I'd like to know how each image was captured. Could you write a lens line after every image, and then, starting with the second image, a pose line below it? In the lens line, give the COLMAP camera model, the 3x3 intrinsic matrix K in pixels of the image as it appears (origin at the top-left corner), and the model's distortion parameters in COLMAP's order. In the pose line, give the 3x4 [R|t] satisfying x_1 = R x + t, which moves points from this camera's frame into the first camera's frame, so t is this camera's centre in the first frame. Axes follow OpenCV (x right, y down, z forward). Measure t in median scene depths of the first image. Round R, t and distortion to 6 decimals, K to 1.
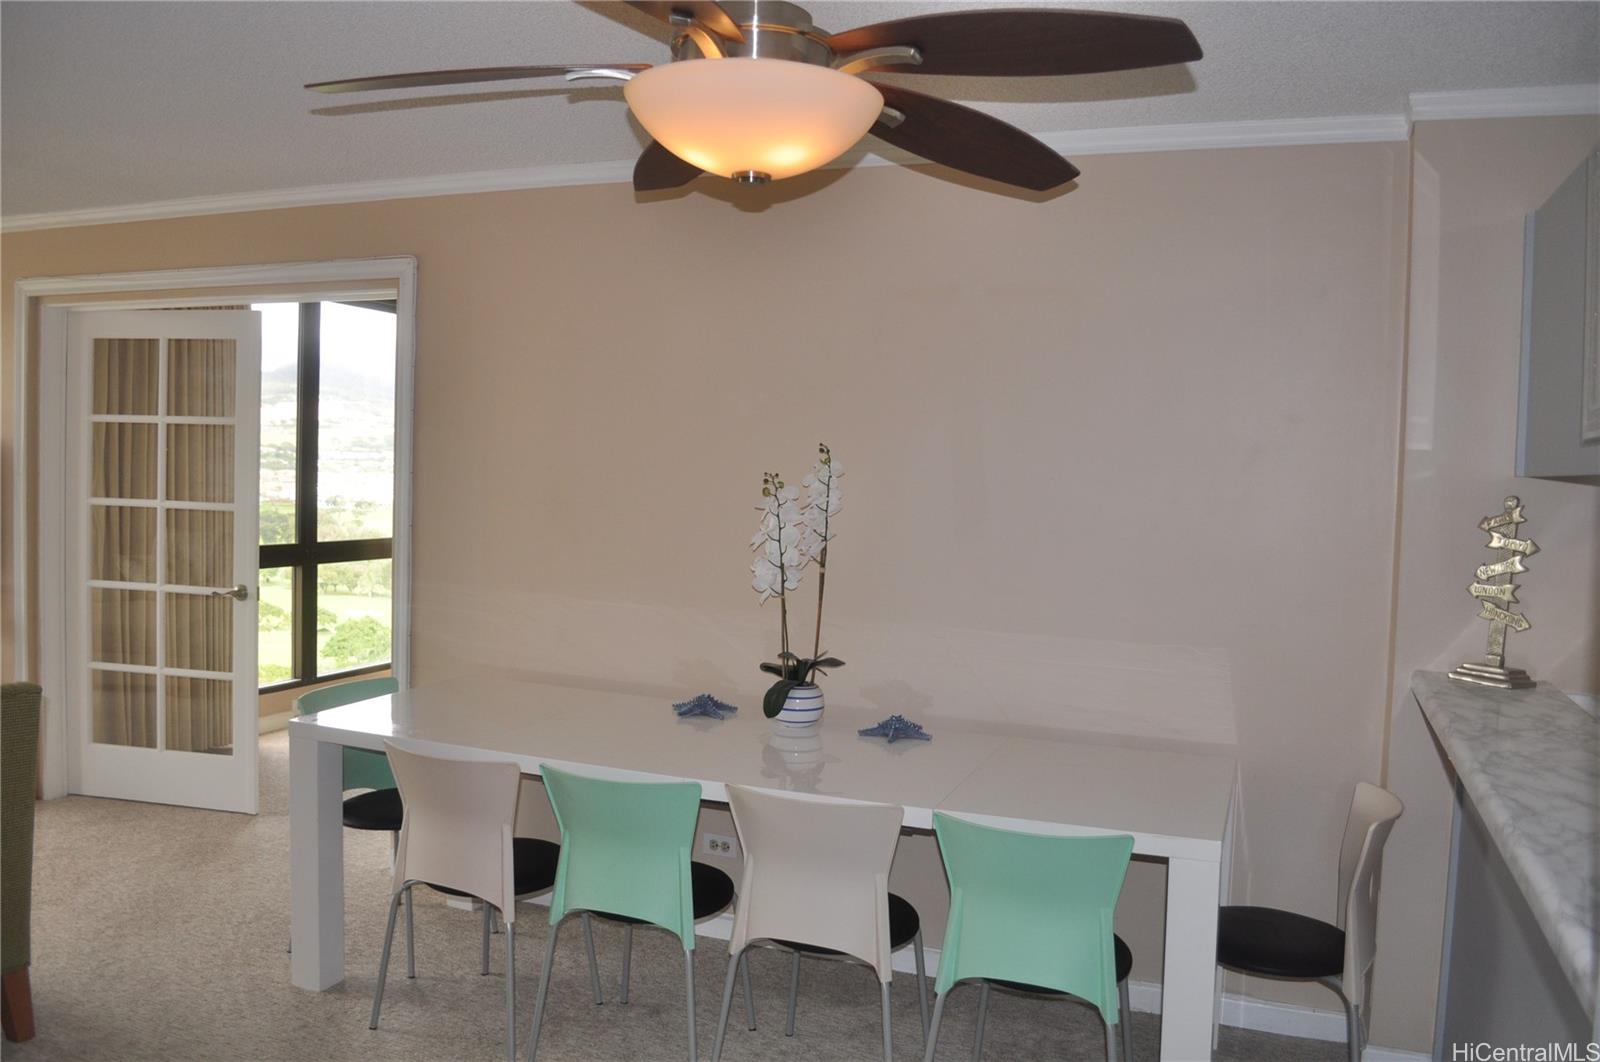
lens RADIAL K [[1226.1, 0, 788.2], [0, 1226.1, 534.9], [0, 0, 1]] dist [-0.077119, -0.012698]
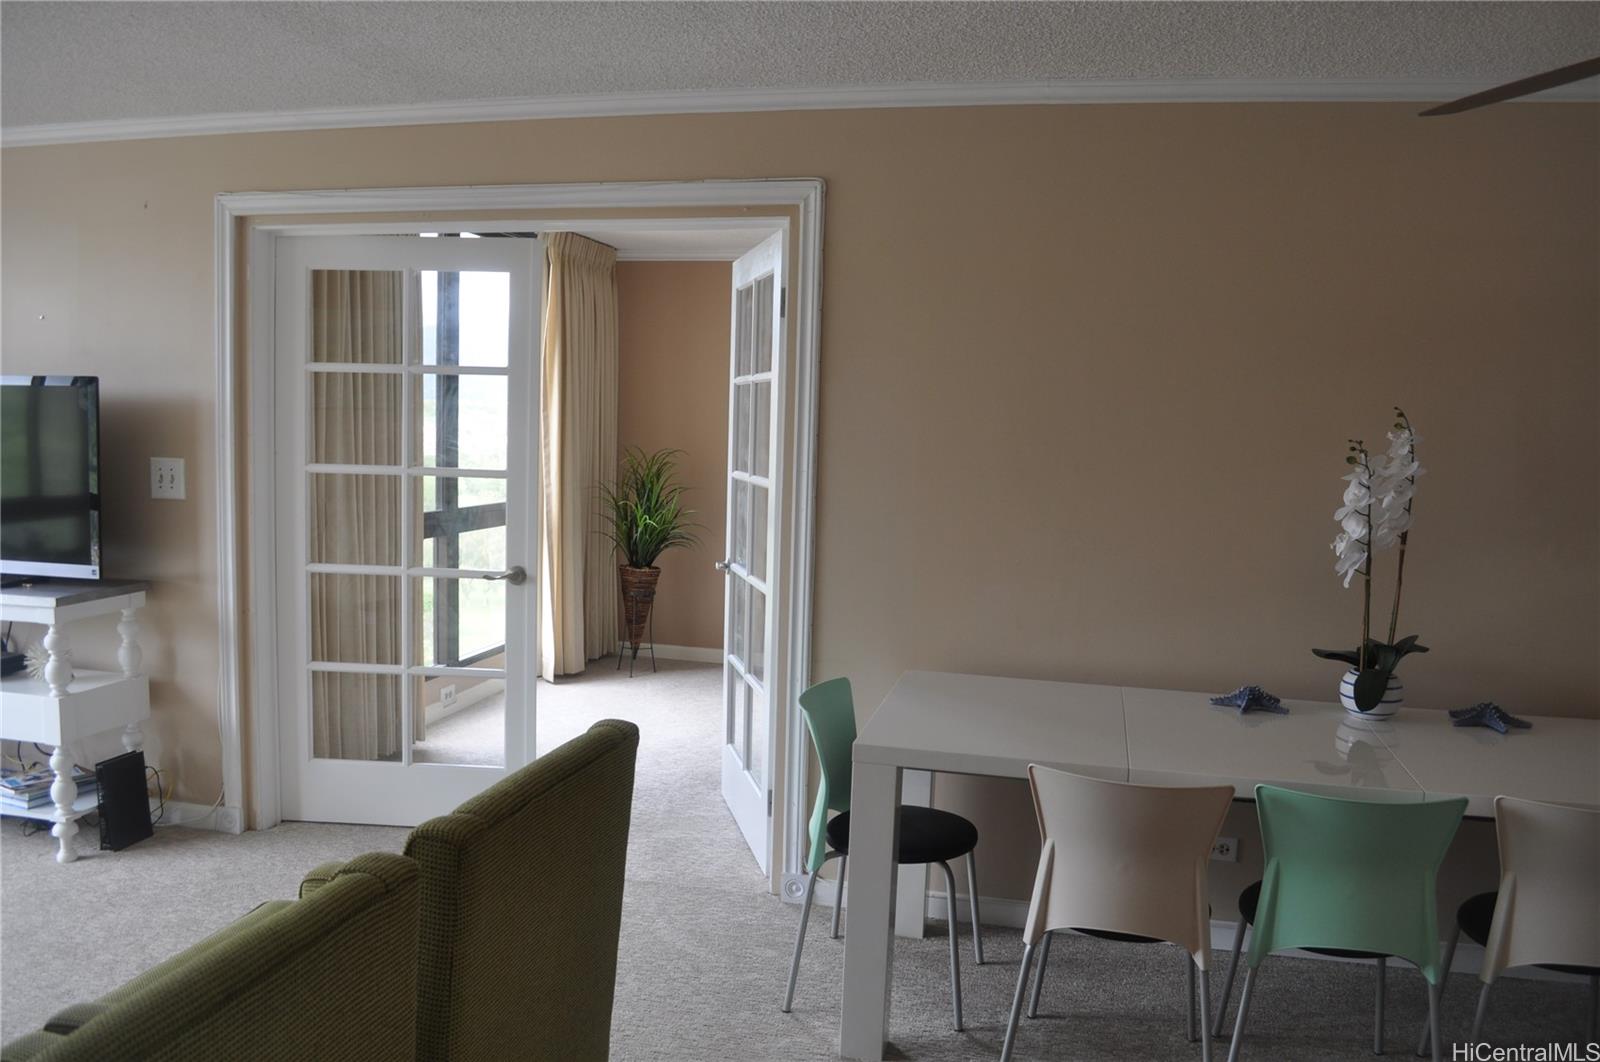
lens RADIAL K [[1226.1, 0, 812.7], [0, 1226.1, 538.3], [0, 0, 1]] dist [-0.077119, -0.012698]
pose [[0.989540, -0.018536, 0.143062, -0.367314], [0.011518, 0.998696, 0.049731, -0.018164], [-0.143798, -0.047563, 0.988463, 0.124856]]
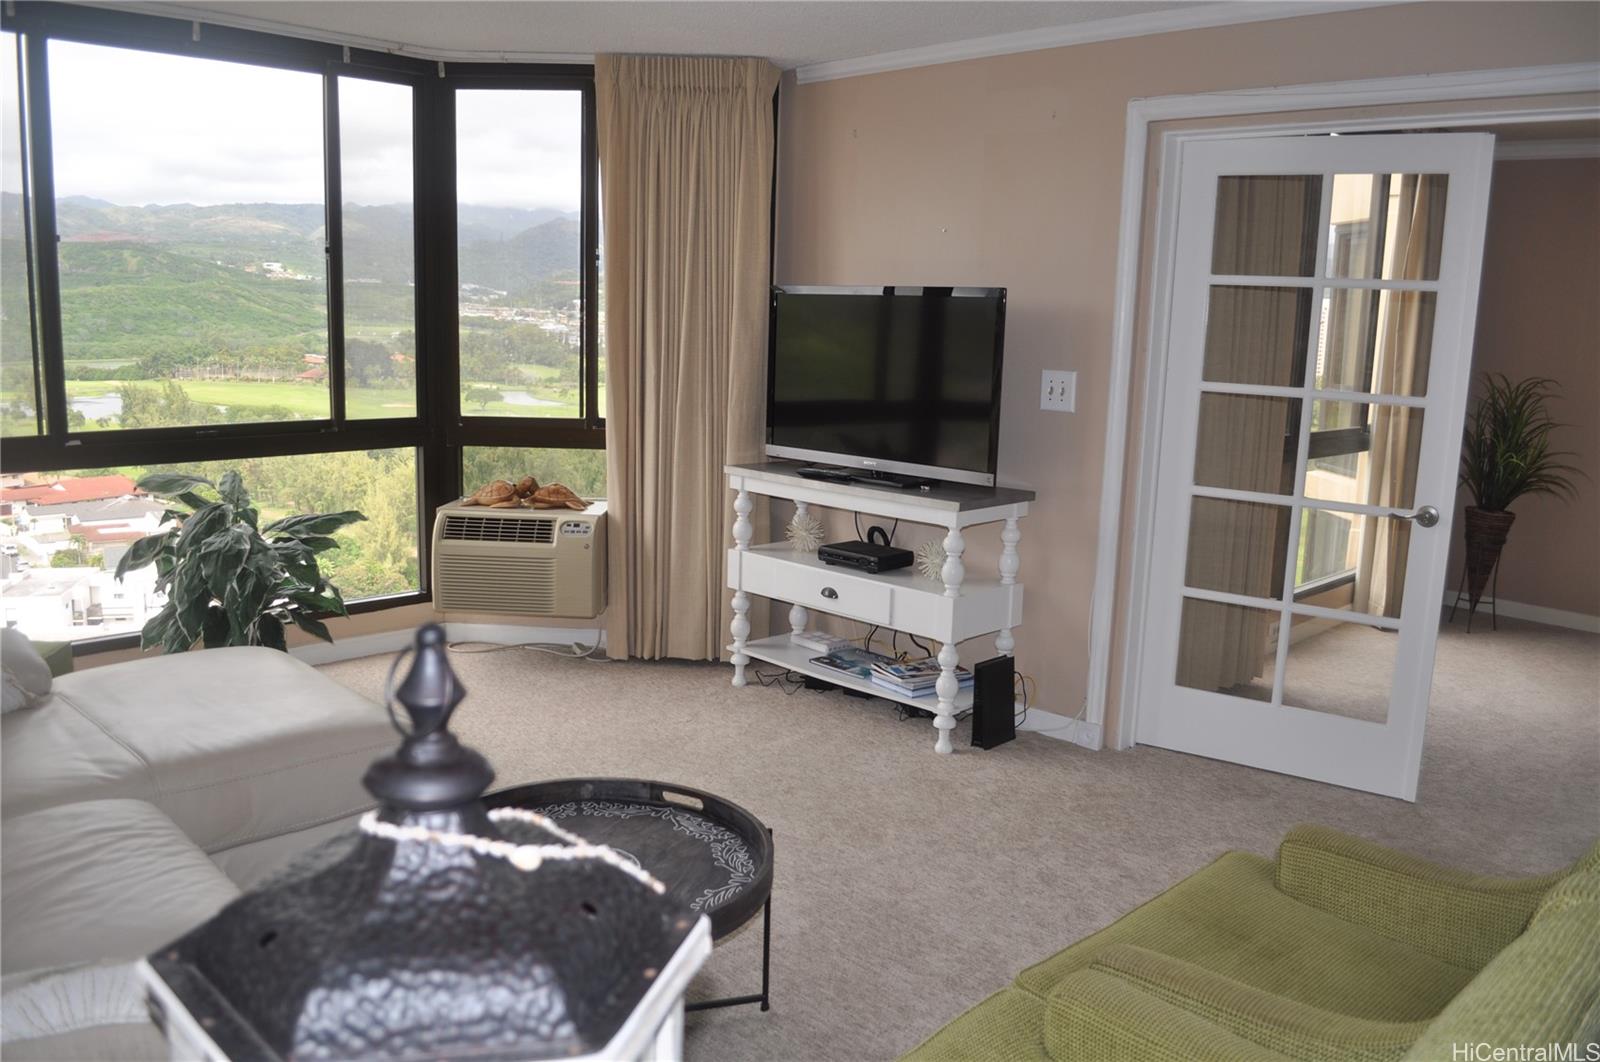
lens RADIAL K [[1226.1, 0, 799.9], [0, 1226.1, 539.3], [0, 0, 1]] dist [-0.077119, -0.012698]
pose [[0.914893, 0.071108, -0.397386, -0.509003], [-0.022907, 0.991923, 0.124756, -0.022726], [0.403047, -0.105036, 0.909132, 0.155960]]
